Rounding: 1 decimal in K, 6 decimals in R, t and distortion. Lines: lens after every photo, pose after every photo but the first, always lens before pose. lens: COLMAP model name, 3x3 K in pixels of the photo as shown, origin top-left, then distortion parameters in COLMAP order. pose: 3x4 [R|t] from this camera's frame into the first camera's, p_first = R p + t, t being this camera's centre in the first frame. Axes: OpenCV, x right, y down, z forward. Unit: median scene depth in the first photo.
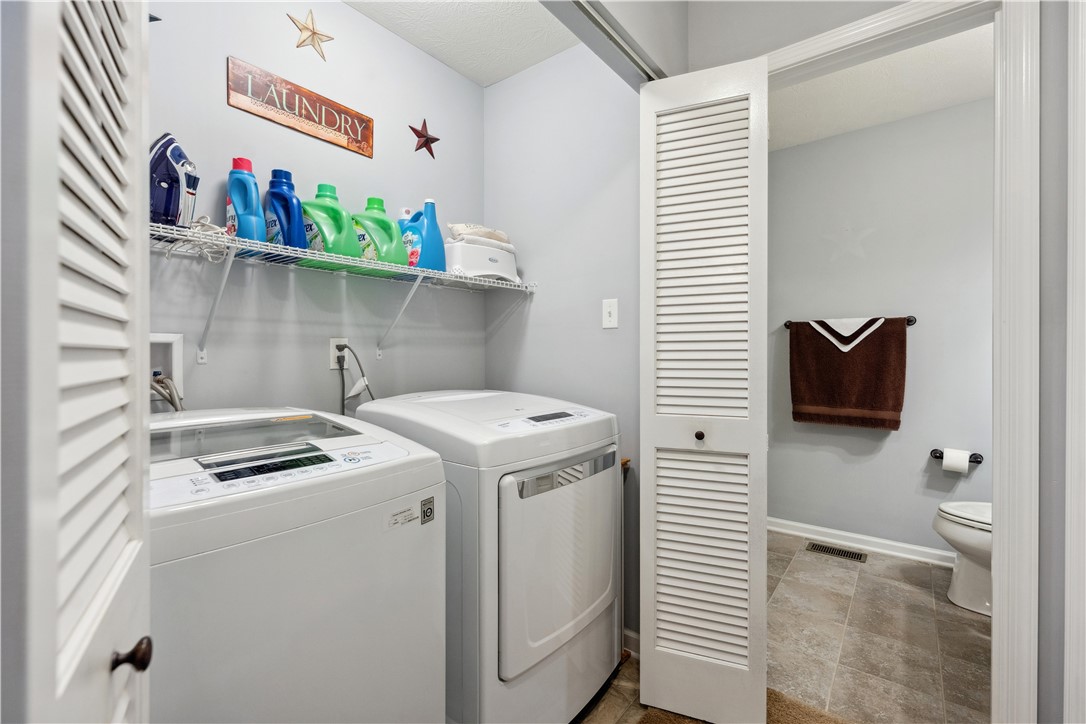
lens RADIAL K [[481.4, 0, 546.1], [0, 481.4, 354.2], [0, 0, 1]] dist [0.003688, 0.000007]
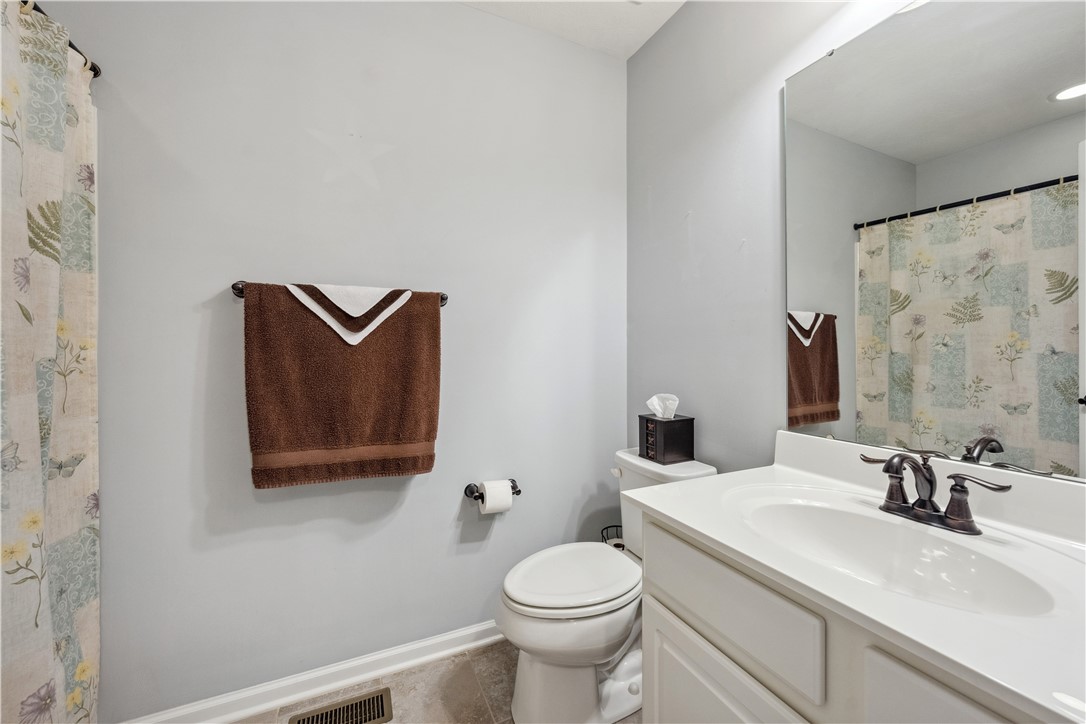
lens RADIAL K [[424.8, 0, 543.4], [0, 424.8, 358.8], [0, 0, 1]] dist [-0.002480, 0.000073]
pose [[0.470336, -0.002267, 0.882485, 0.295768], [0.008355, 0.999963, -0.001884, 0.013974], [-0.882448, 0.008259, 0.470337, 0.584312]]
